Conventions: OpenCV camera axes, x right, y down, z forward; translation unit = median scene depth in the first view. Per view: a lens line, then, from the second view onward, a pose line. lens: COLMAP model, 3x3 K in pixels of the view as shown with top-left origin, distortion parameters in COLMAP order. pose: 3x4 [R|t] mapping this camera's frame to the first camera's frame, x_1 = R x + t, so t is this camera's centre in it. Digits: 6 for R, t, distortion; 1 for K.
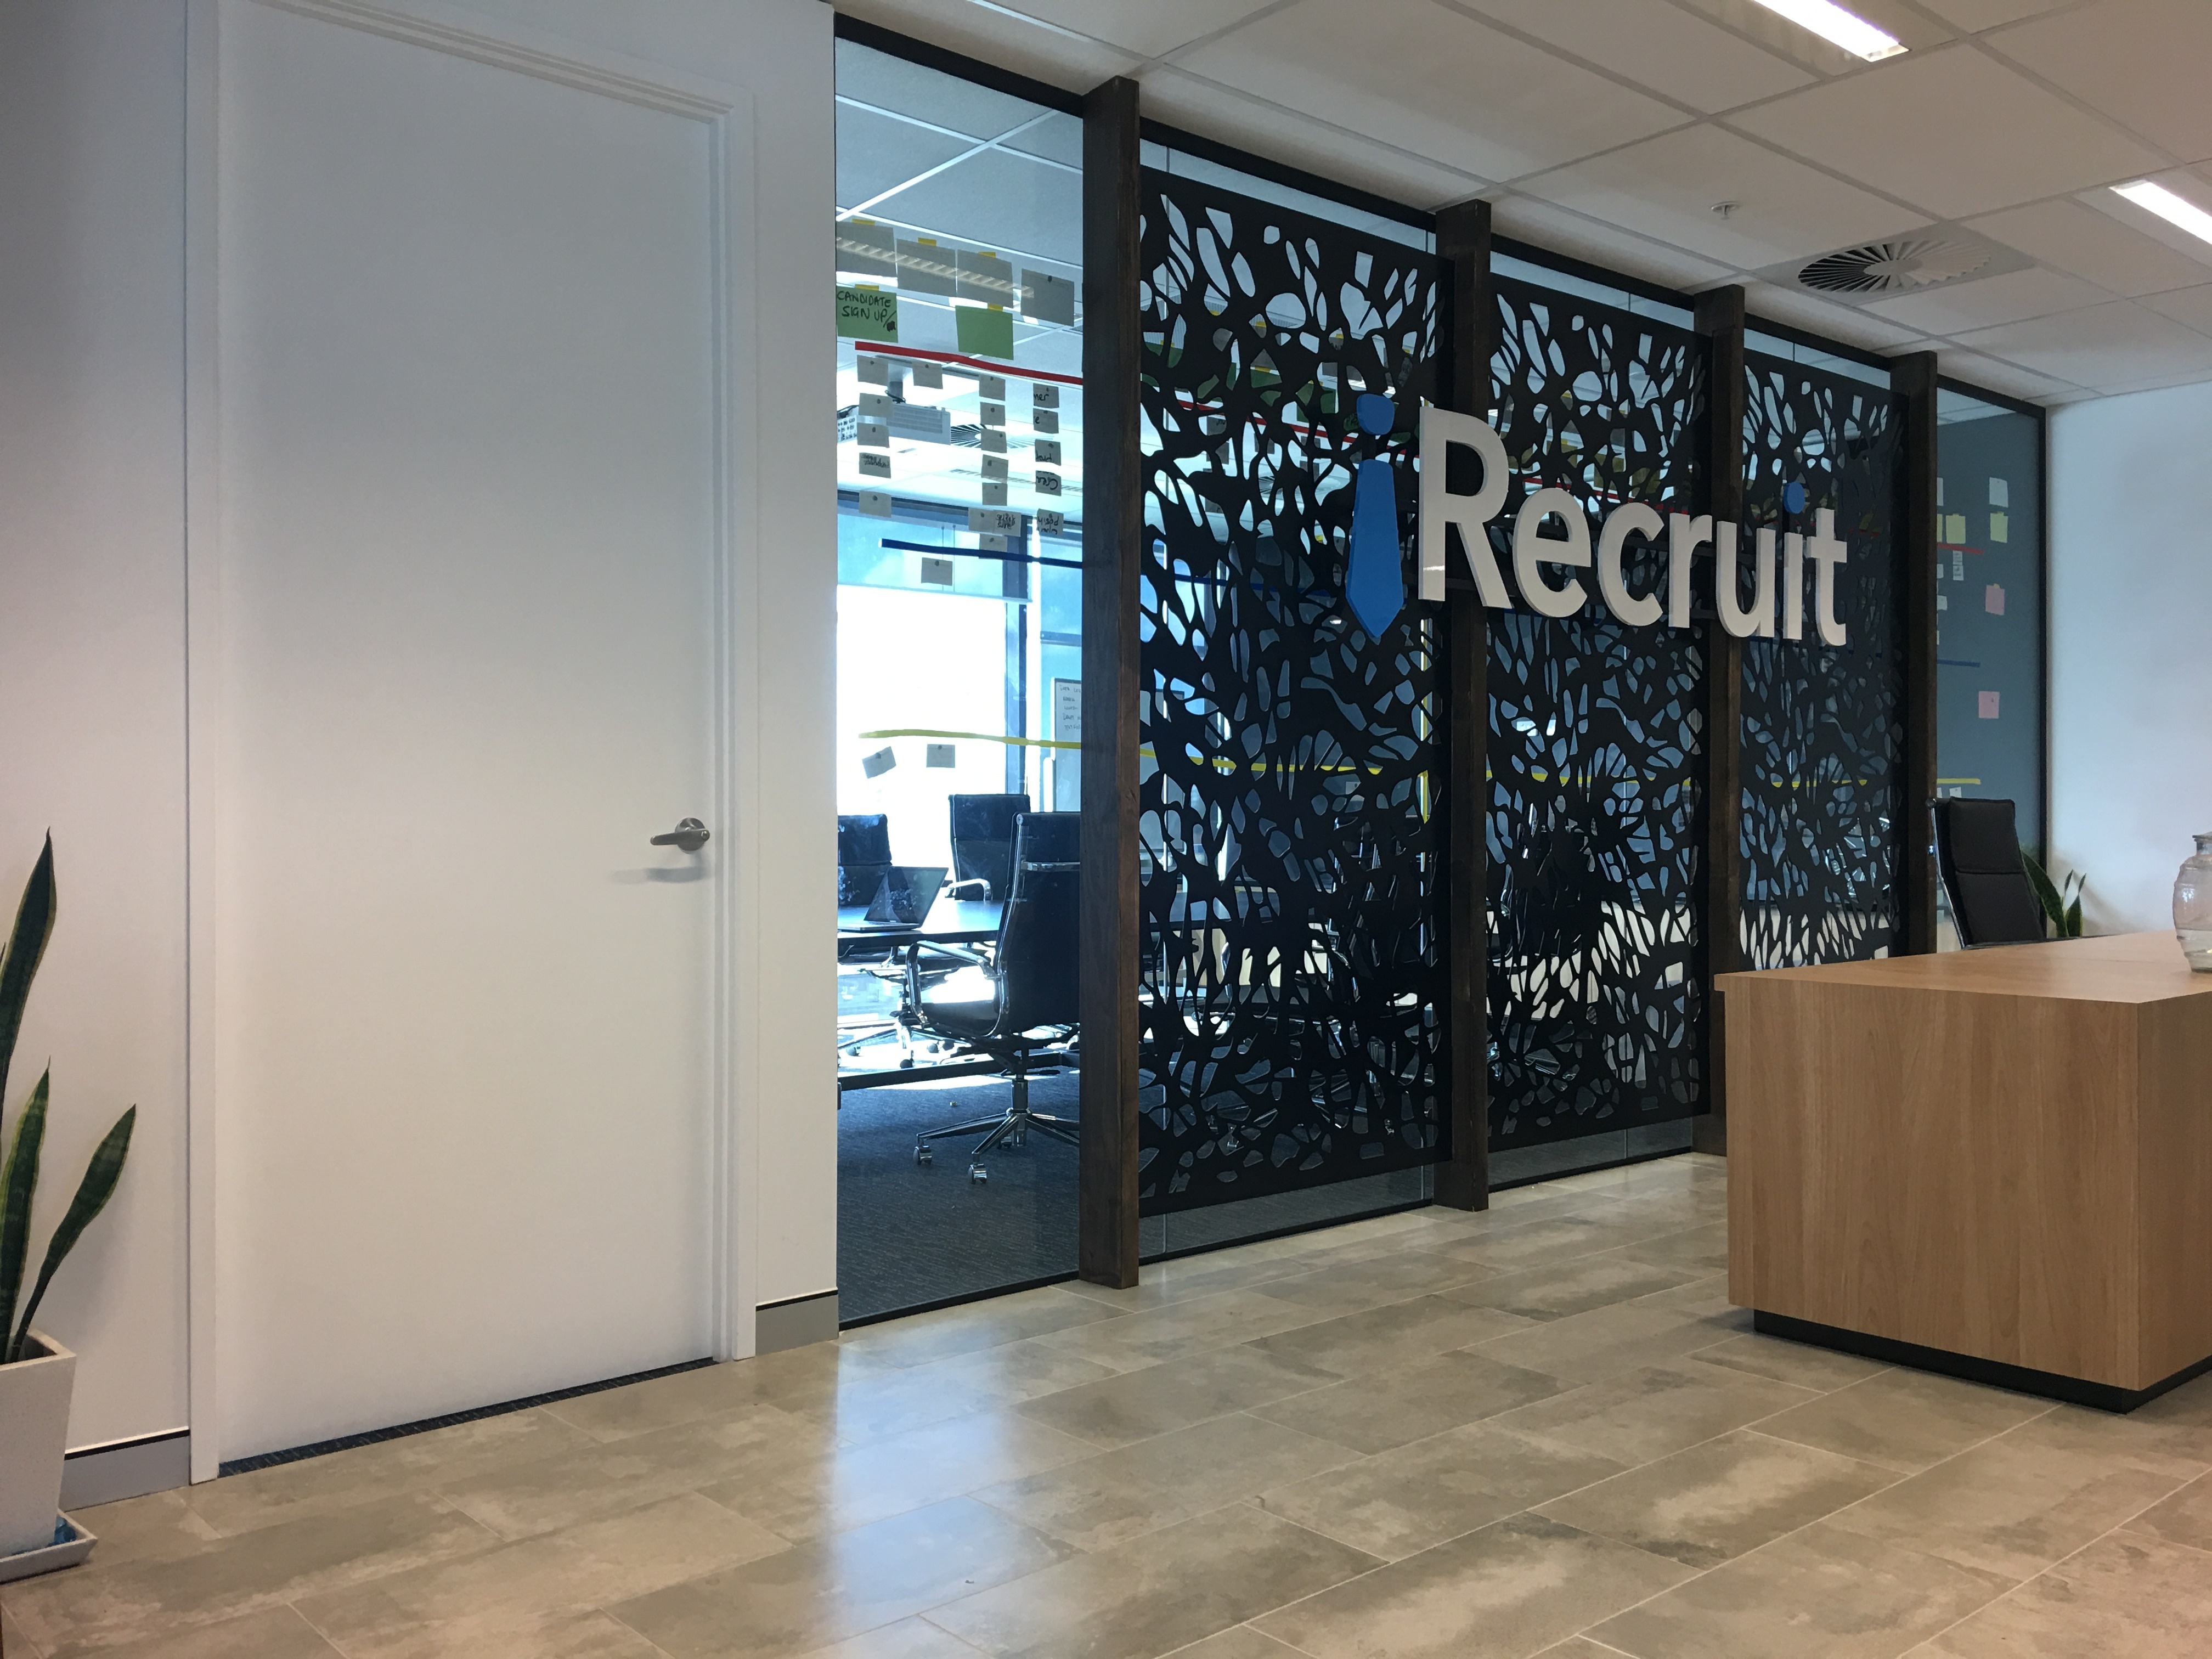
lens RADIAL K [[1857.9, 0, 1091.3], [0, 1857.9, 813.6], [0, 0, 1]] dist [0.120731, -0.183137]
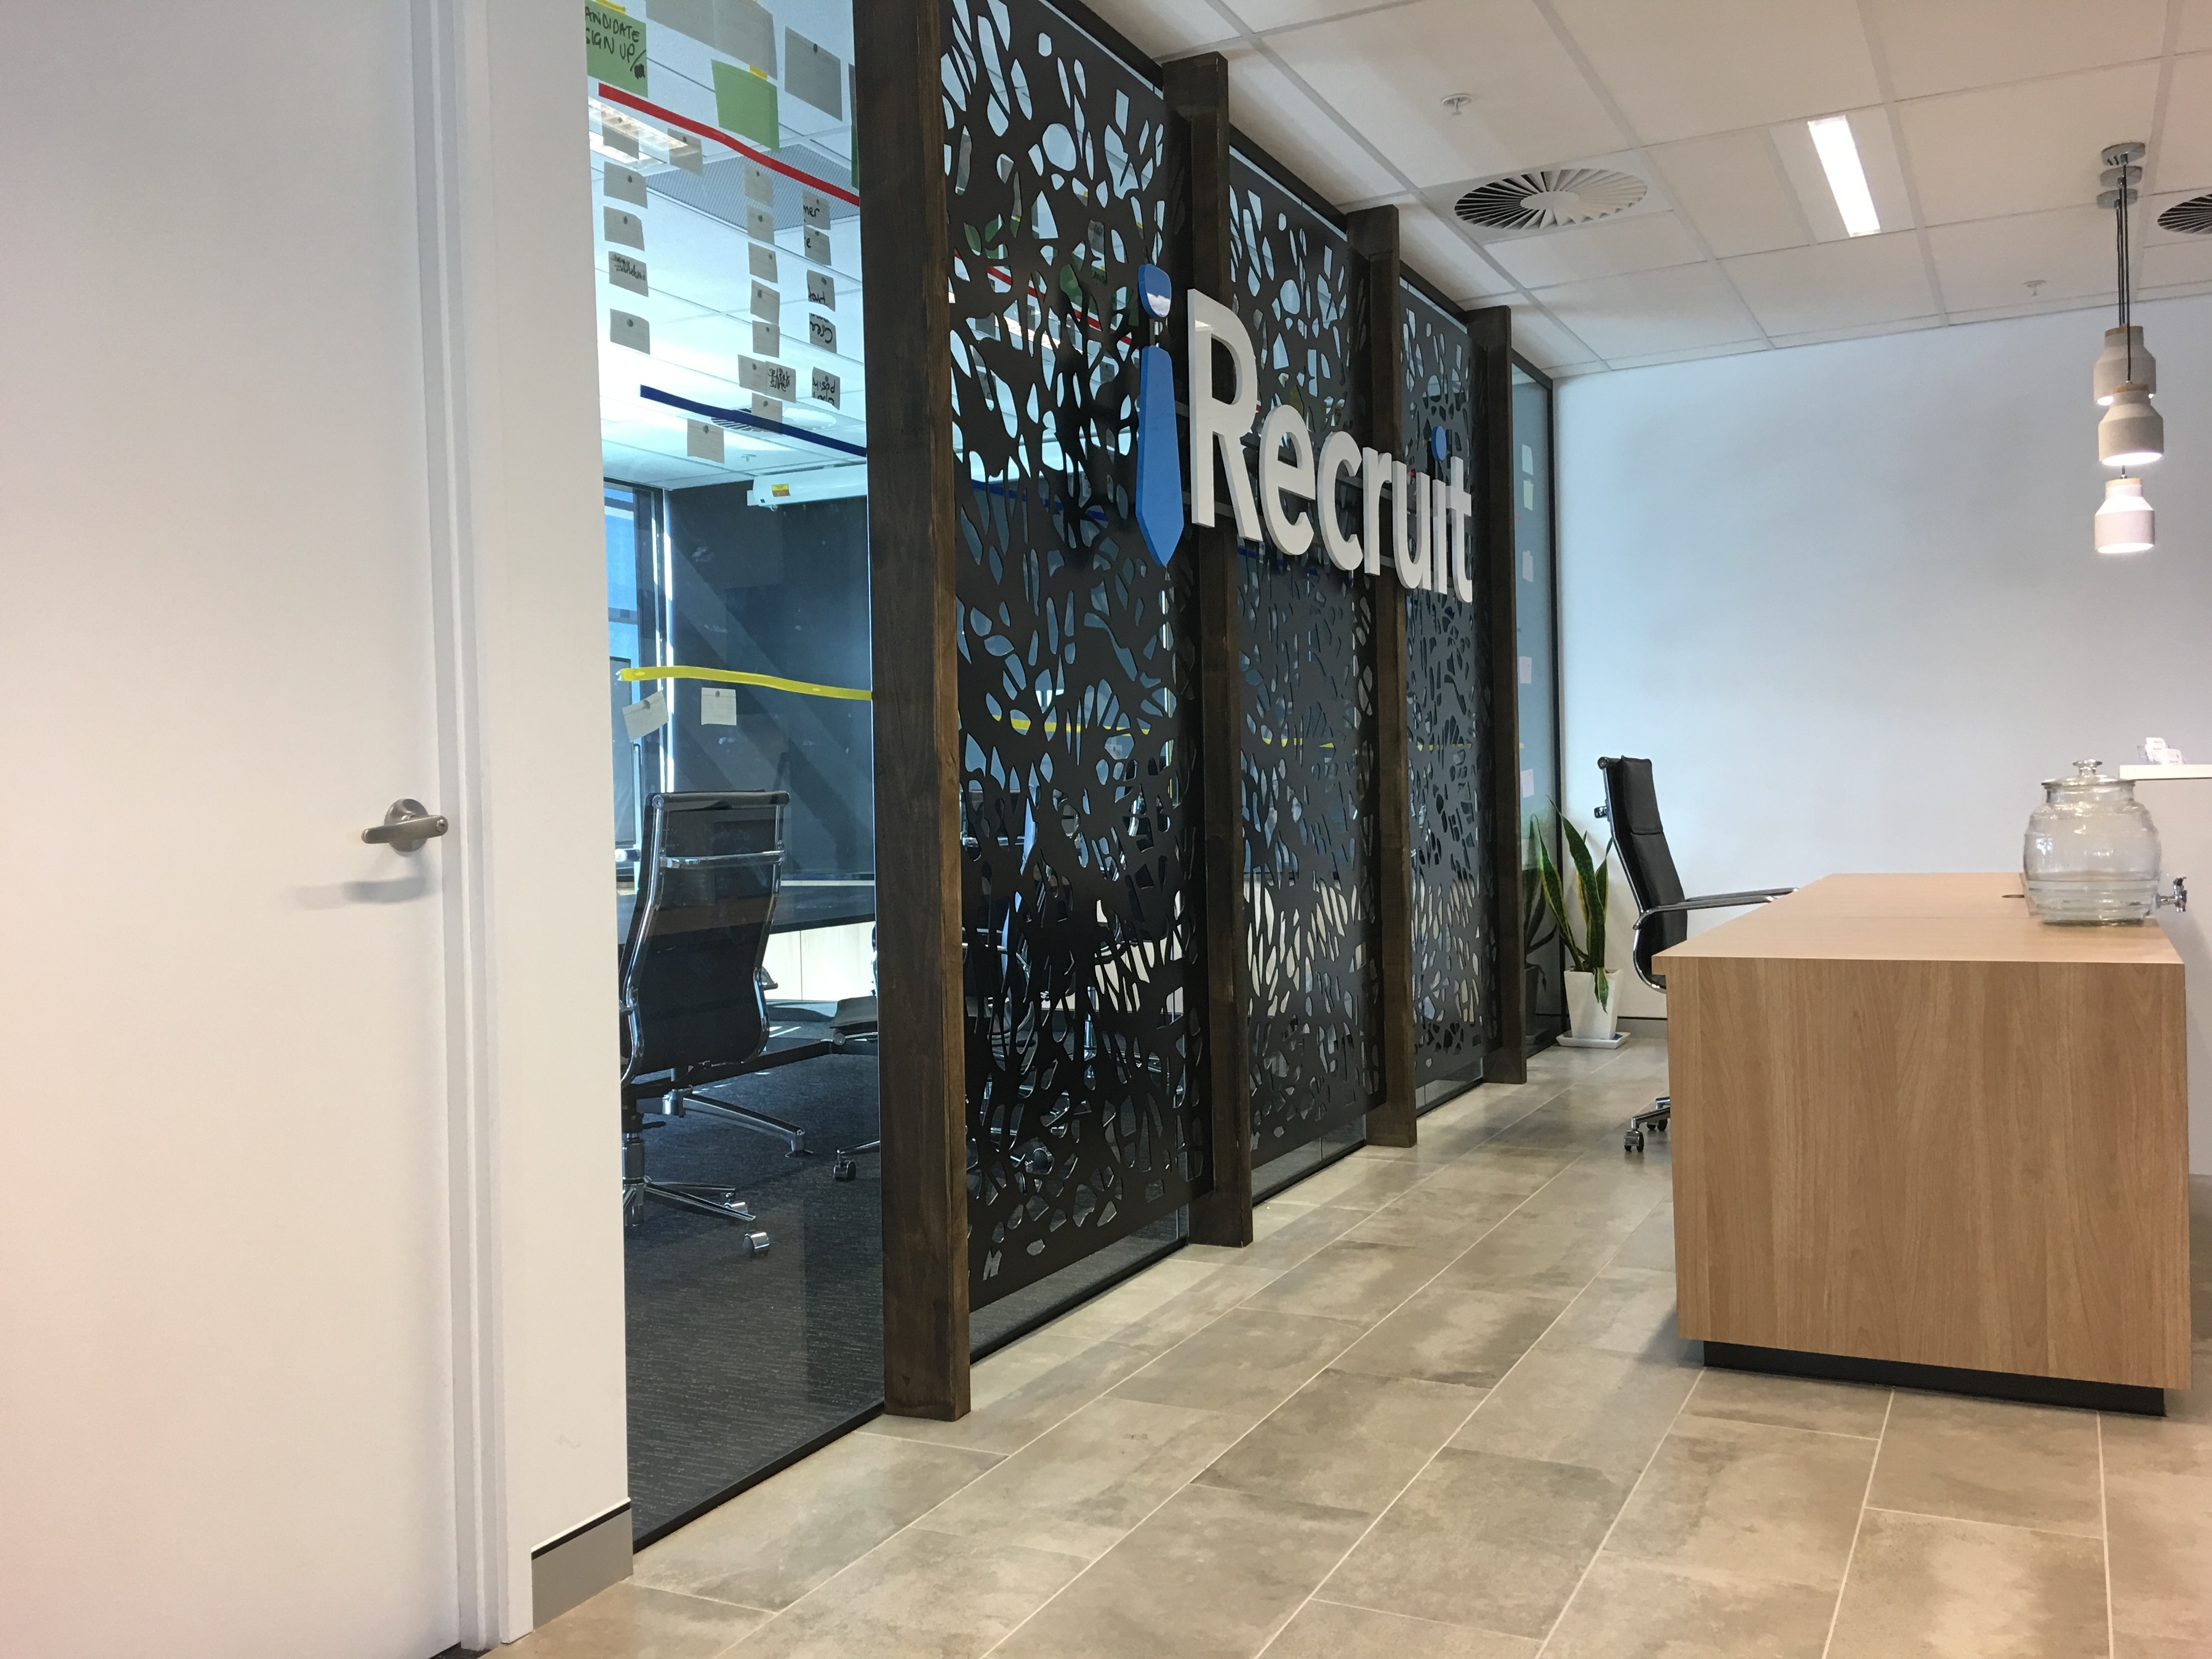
lens RADIAL K [[1856.0, 0, 1098.9], [0, 1856.0, 819.0], [0, 0, 1]] dist [0.130137, -0.196769]
pose [[0.923243, -0.027572, 0.383225, -0.224291], [0.024330, 0.999615, 0.013304, 0.005672], [-0.383445, -0.002959, 0.923559, 0.303500]]
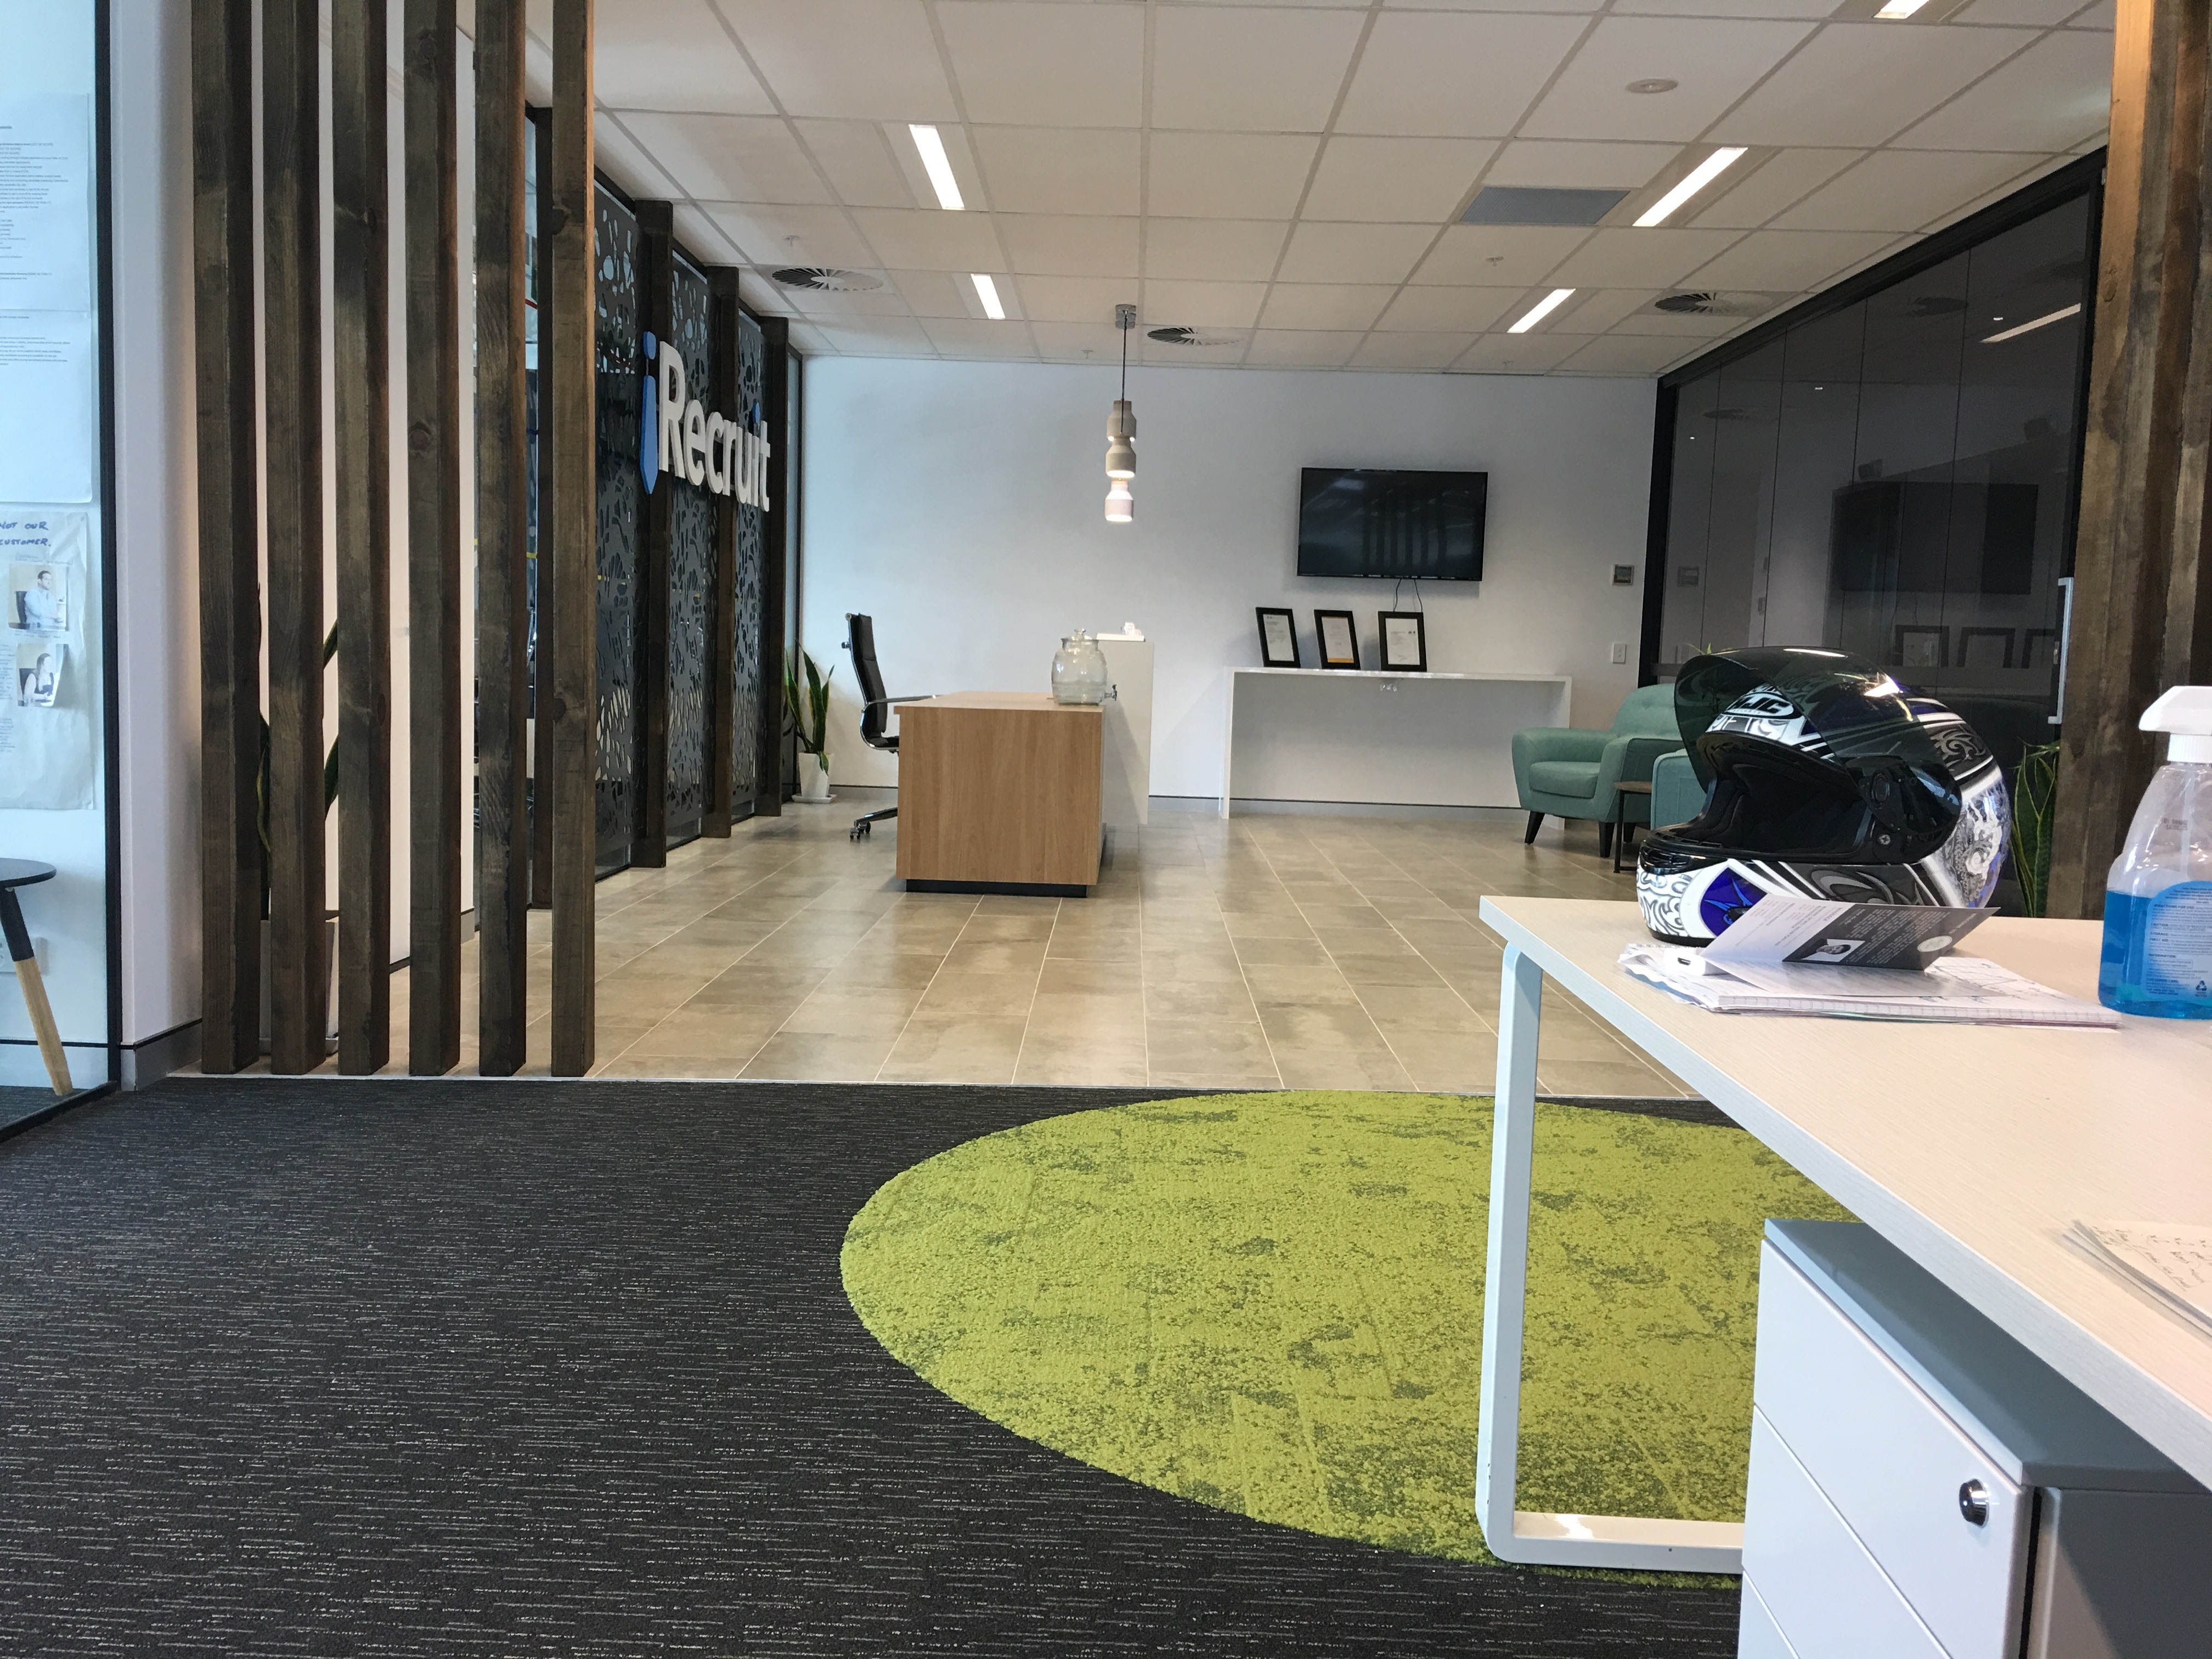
lens RADIAL K [[1857.9, 0, 1091.3], [0, 1857.9, 813.6], [0, 0, 1]] dist [0.120731, -0.183137]
pose [[0.667089, -0.040027, 0.743902, -0.905343], [-0.035841, 0.995675, 0.085715, 0.026808], [-0.744115, -0.083842, 0.662769, -0.374699]]
